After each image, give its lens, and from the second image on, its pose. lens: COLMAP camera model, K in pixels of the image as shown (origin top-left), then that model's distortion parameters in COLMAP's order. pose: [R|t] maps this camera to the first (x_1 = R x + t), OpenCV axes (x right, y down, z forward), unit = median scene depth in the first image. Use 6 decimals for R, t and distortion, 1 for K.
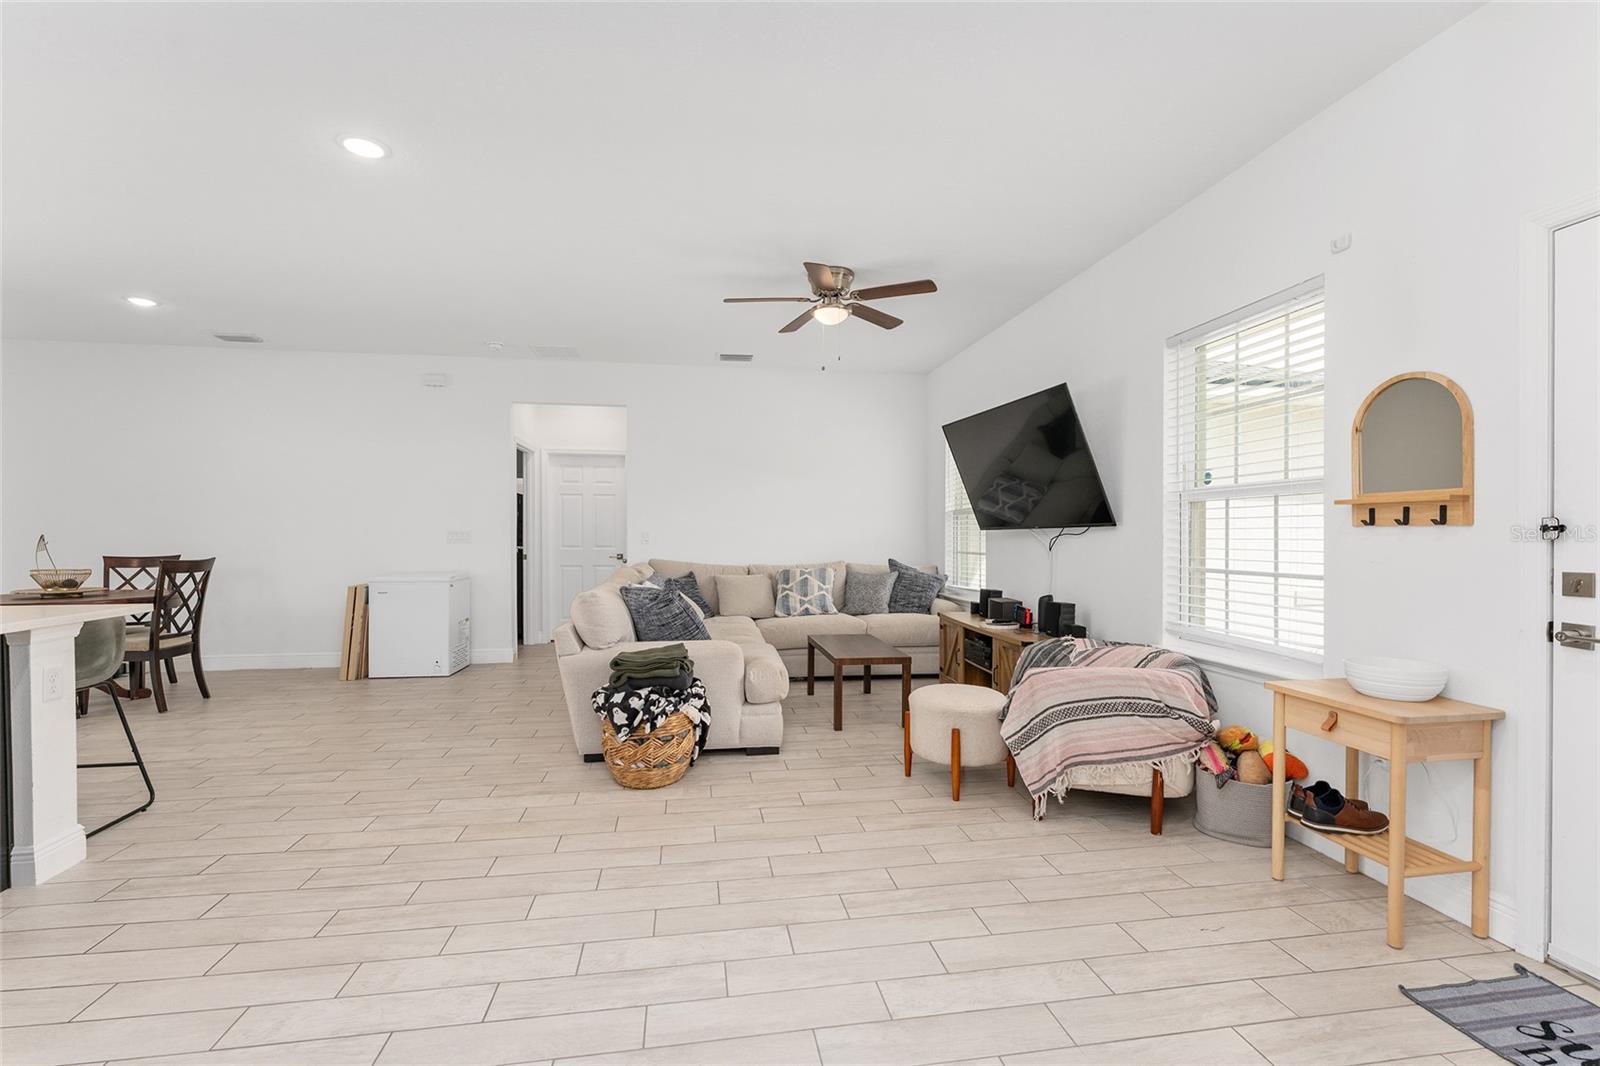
lens RADIAL K [[694.2, 0, 801.2], [0, 694.2, 538.4], [0, 0, 1]] dist [-0.000992, 0.000071]
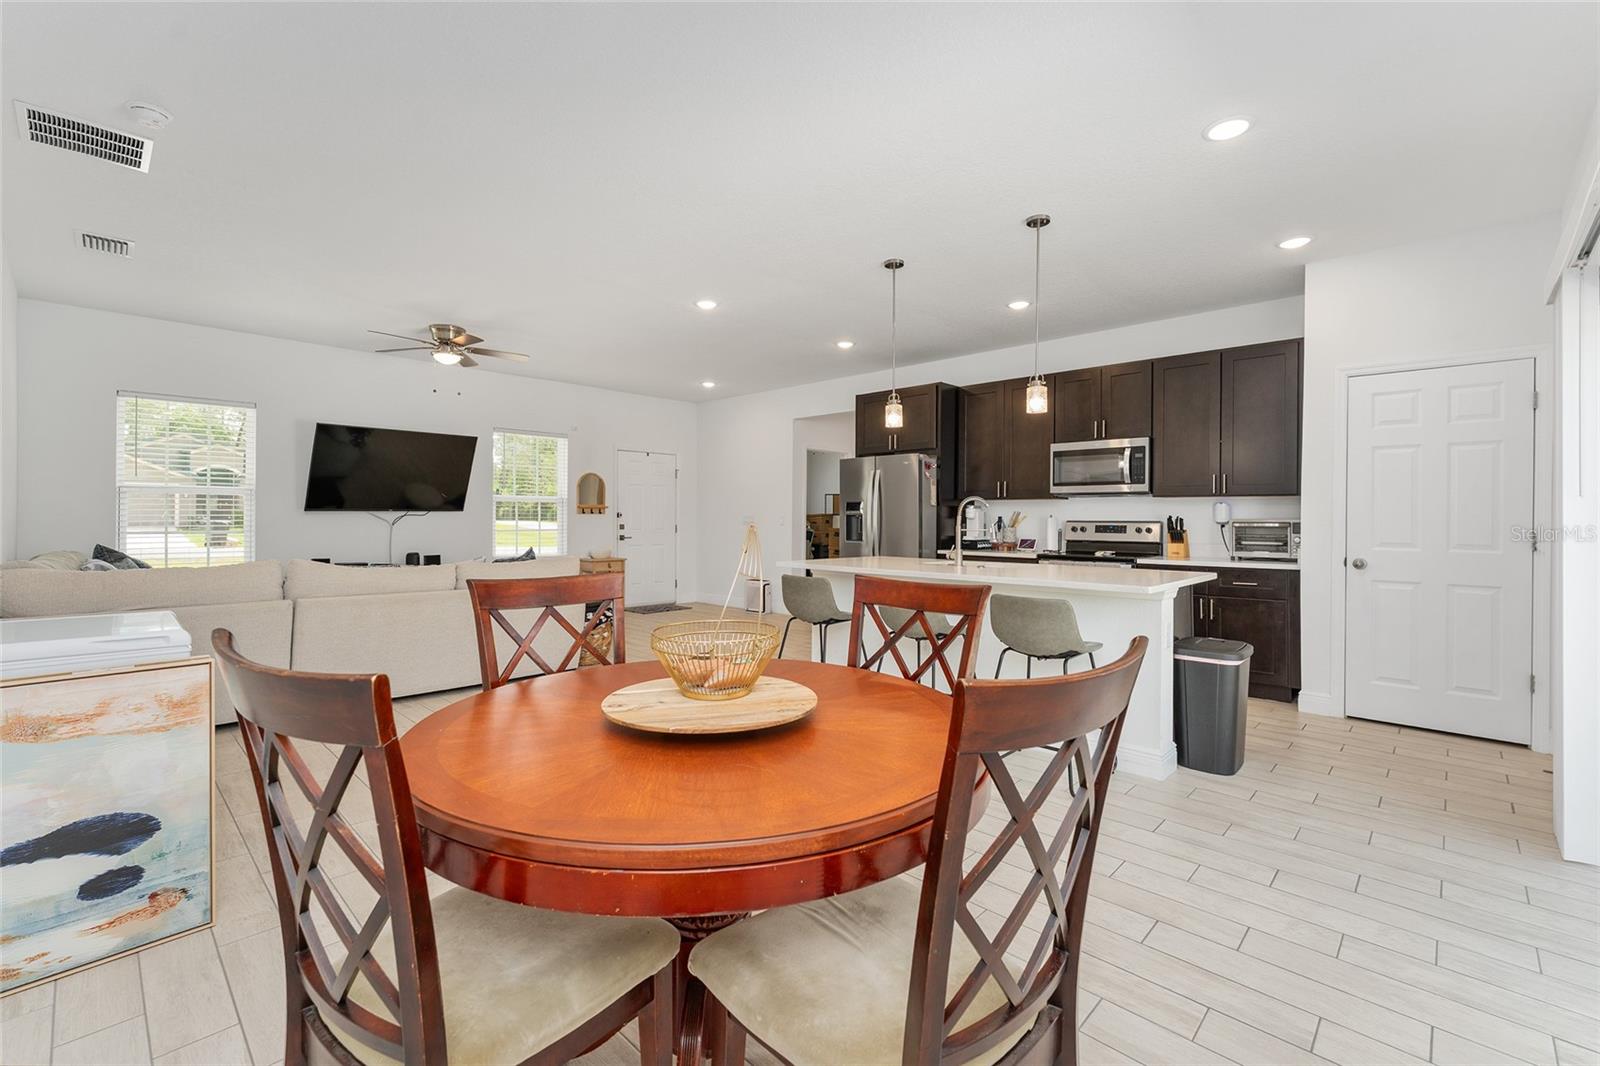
lens RADIAL K [[680.3, 0, 794.2], [0, 680.3, 522.5], [0, 0, 1]] dist [0.000012, -0.000073]
pose [[-0.603559, -0.011173, 0.797240, -1.351622], [-0.001449, 0.999916, 0.012916, -0.010205], [-0.797317, 0.006640, -0.603524, 1.171868]]
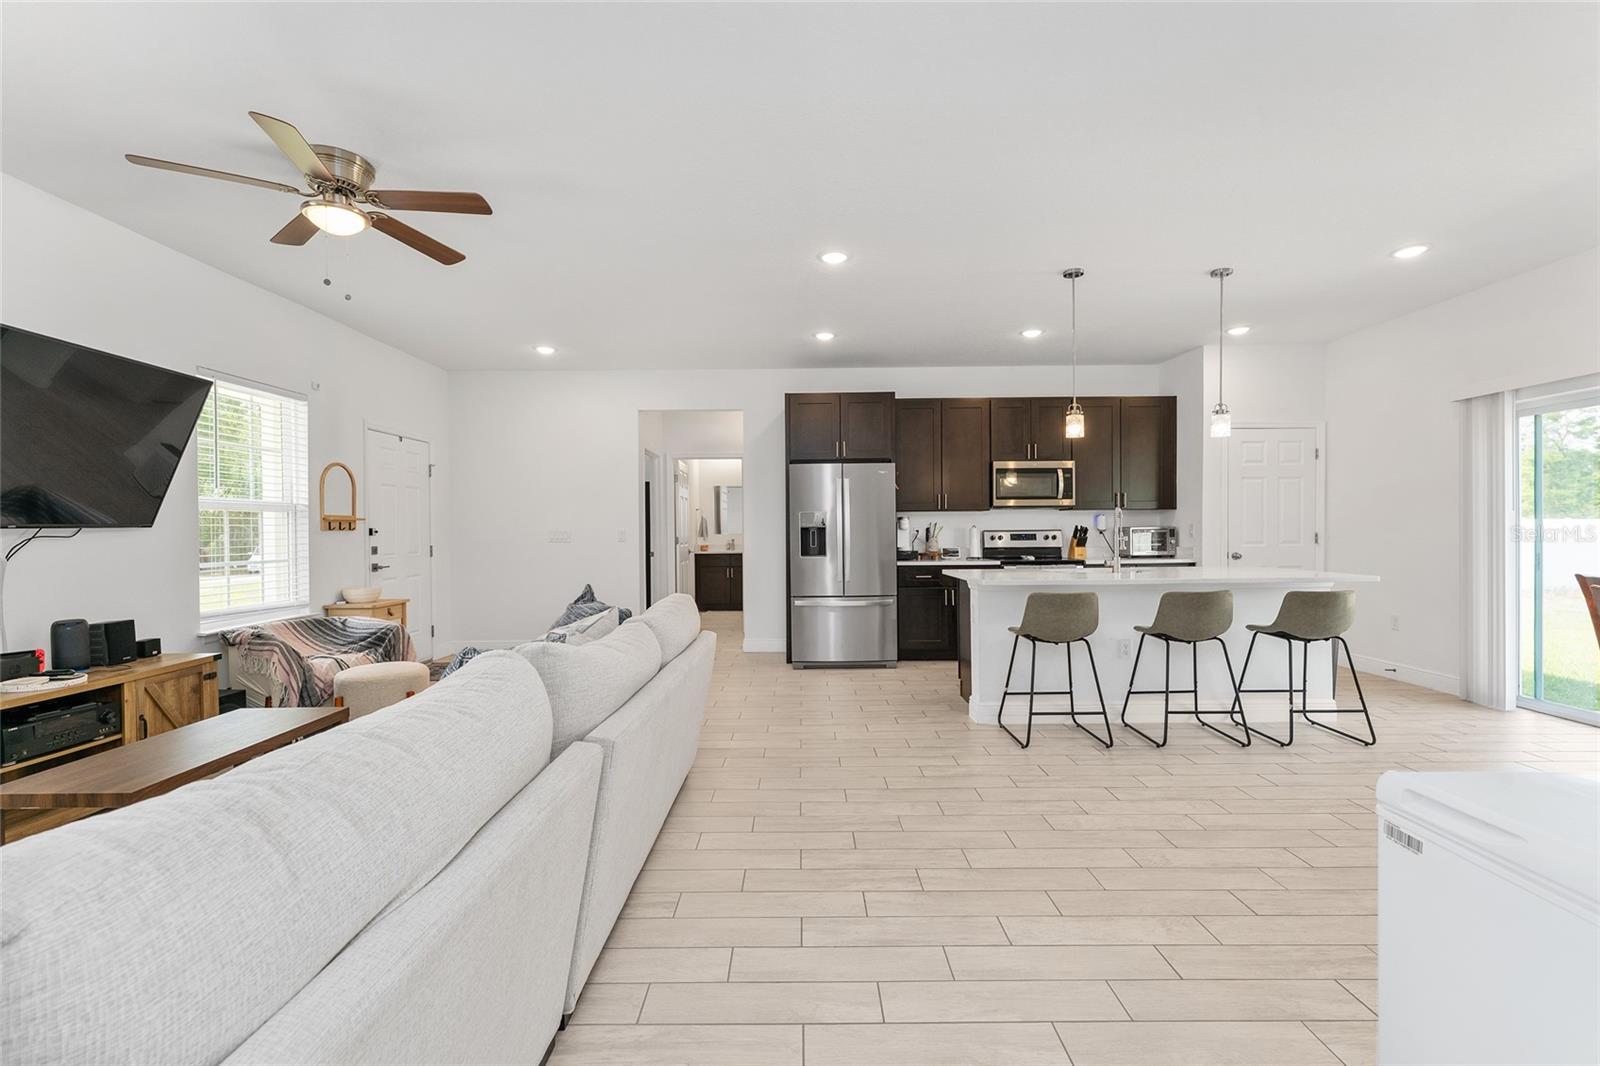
lens RADIAL K [[684.1, 0, 797.0], [0, 684.1, 537.2], [0, 0, 1]] dist [0.001786, 0.000032]
pose [[-0.986330, 0.004653, 0.164717, -0.482653], [0.007612, 0.999821, 0.017335, -0.011625], [-0.164607, 0.018352, -0.986188, 1.481466]]
